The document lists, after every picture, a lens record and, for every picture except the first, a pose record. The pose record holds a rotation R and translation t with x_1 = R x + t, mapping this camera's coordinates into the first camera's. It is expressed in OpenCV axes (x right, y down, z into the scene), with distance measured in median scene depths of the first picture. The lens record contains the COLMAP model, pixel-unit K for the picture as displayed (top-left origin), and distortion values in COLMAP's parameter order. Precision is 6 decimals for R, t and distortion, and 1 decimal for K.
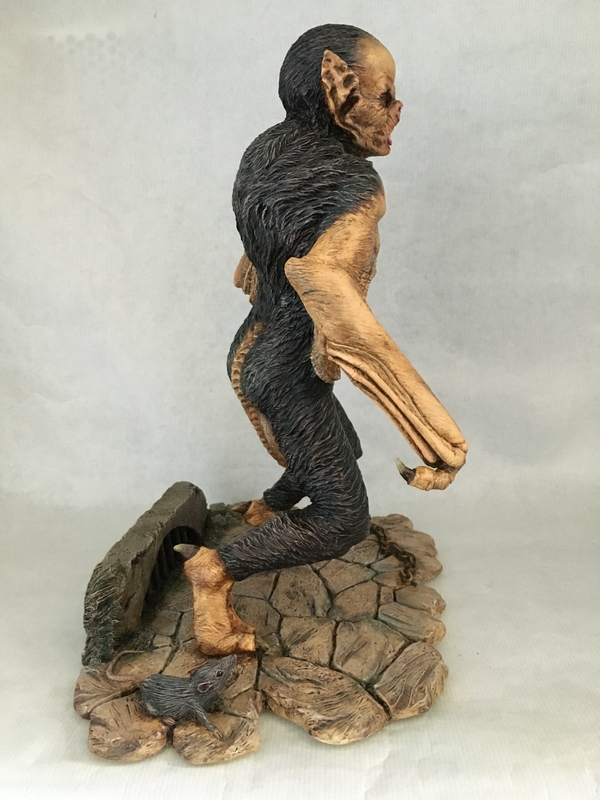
lens RADIAL K [[689.0, 0, 300.0], [0, 689.0, 400.0], [0, 0, 1]] dist [0.081772, -0.129687]
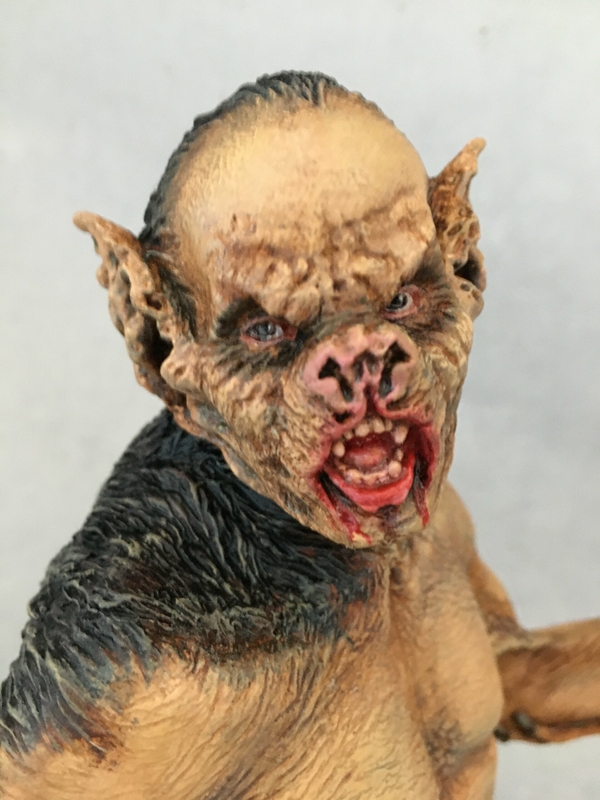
lens RADIAL K [[724.1, 0, 300.0], [0, 724.1, 400.0], [0, 0, 1]] dist [0.056407, -0.149950]
pose [[0.292537, 0.068297, -0.953812, 0.359768], [-0.206196, 0.978487, 0.006823, -0.423020], [0.933759, 0.194677, 0.300326, 0.963095]]
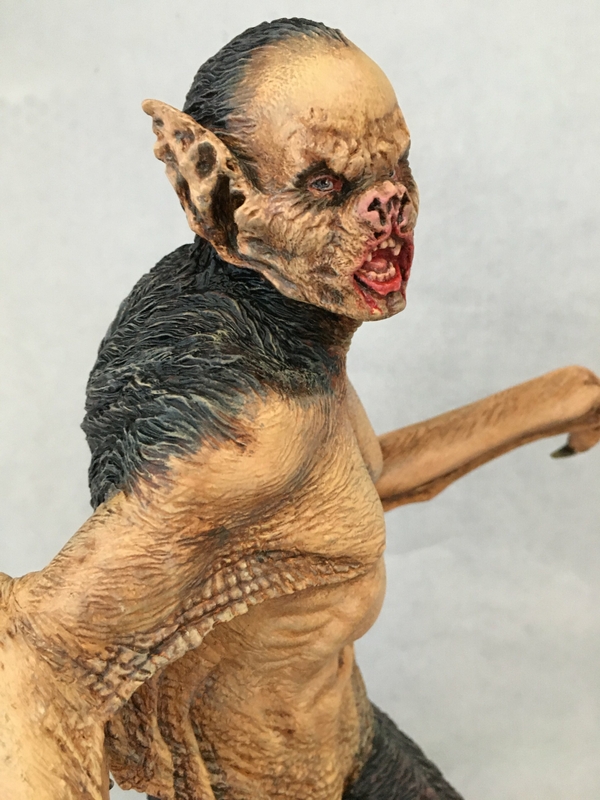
lens RADIAL K [[708.8, 0, 300.0], [0, 708.8, 400.0], [0, 0, 1]] dist [0.071031, -0.145641]
pose [[0.664932, 0.106100, -0.739329, 0.415506], [-0.158051, 0.987431, -0.000443, -0.322679], [0.729989, 0.117146, 0.673344, 0.761888]]
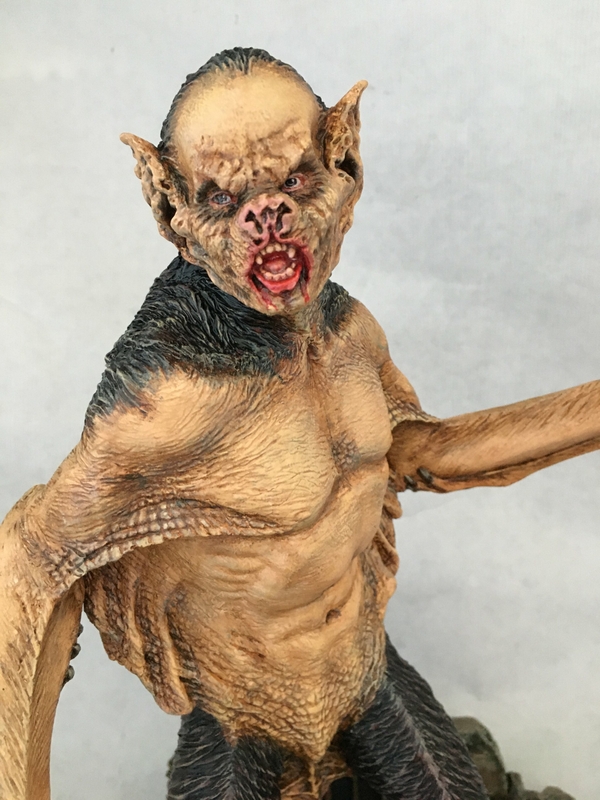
lens RADIAL K [[700.3, 0, 300.0], [0, 700.3, 400.0], [0, 0, 1]] dist [0.073805, -0.130442]
pose [[0.235463, 0.198117, -0.951476, 0.592594], [-0.200904, 0.967779, 0.151794, -0.395154], [0.950891, 0.155414, 0.267679, 0.967543]]
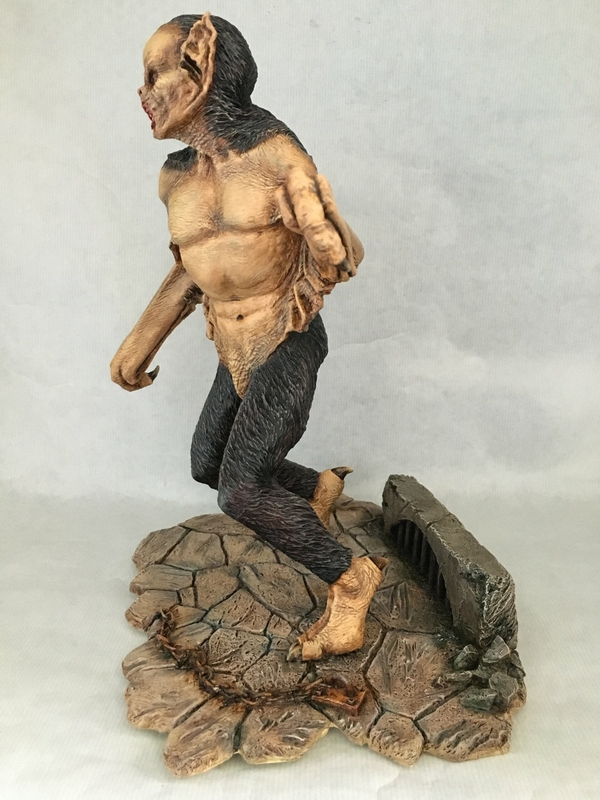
lens RADIAL K [[689.0, 0, 300.0], [0, 689.0, 400.0], [0, 0, 1]] dist [0.081772, -0.129687]
pose [[-0.935406, 0.131017, -0.328407, 0.335550], [-0.042530, 0.880378, 0.472362, -0.541624], [0.351010, 0.455817, -0.817938, 2.226220]]
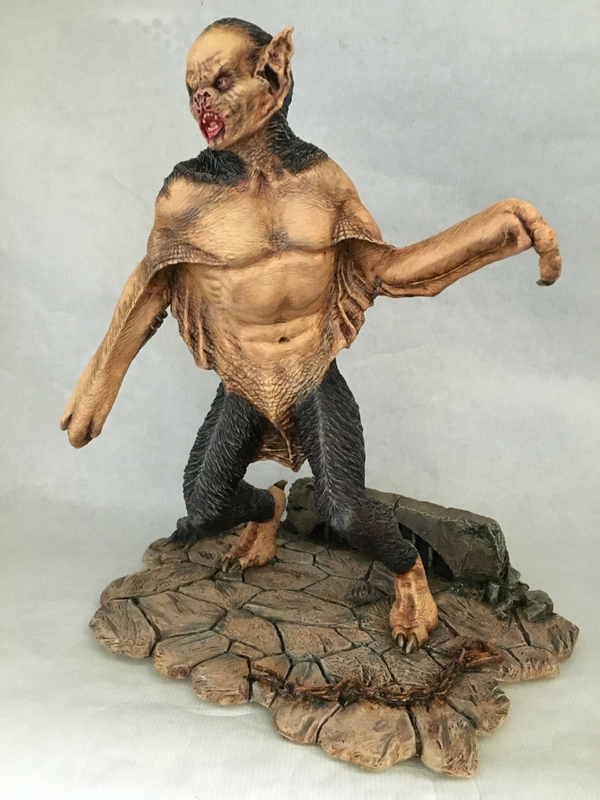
lens RADIAL K [[689.0, 0, 300.0], [0, 689.0, 400.0], [0, 0, 1]] dist [0.081772, -0.129687]
pose [[-0.404056, 0.237113, -0.883468, 1.027083], [-0.216484, 0.913595, 0.344208, -0.416544], [0.888748, 0.330336, -0.317813, 1.601952]]
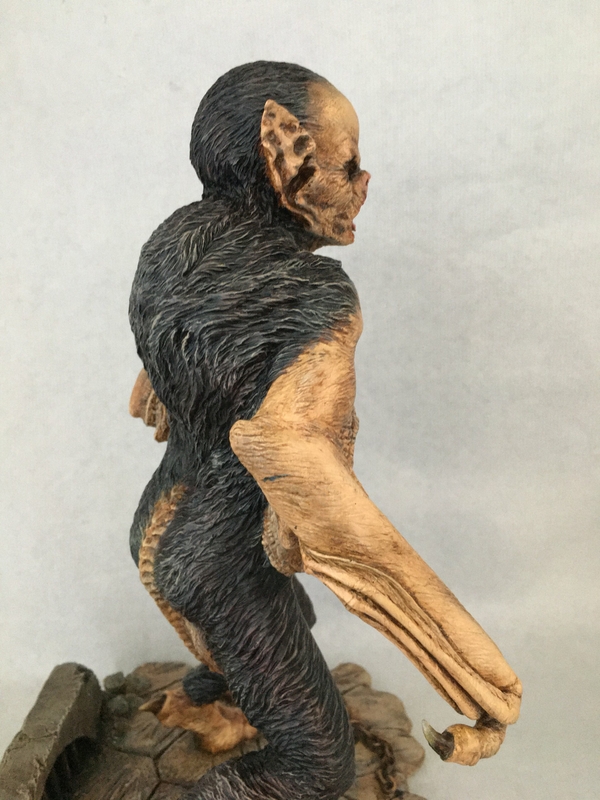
lens RADIAL K [[694.4, 0, 300.0], [0, 694.4, 400.0], [0, 0, 1]] dist [0.083014, -0.137127]
pose [[0.982309, -0.060954, 0.177070, -0.064609], [0.068229, 0.997045, -0.035290, -0.184766], [-0.174395, 0.046747, 0.983565, 0.339443]]
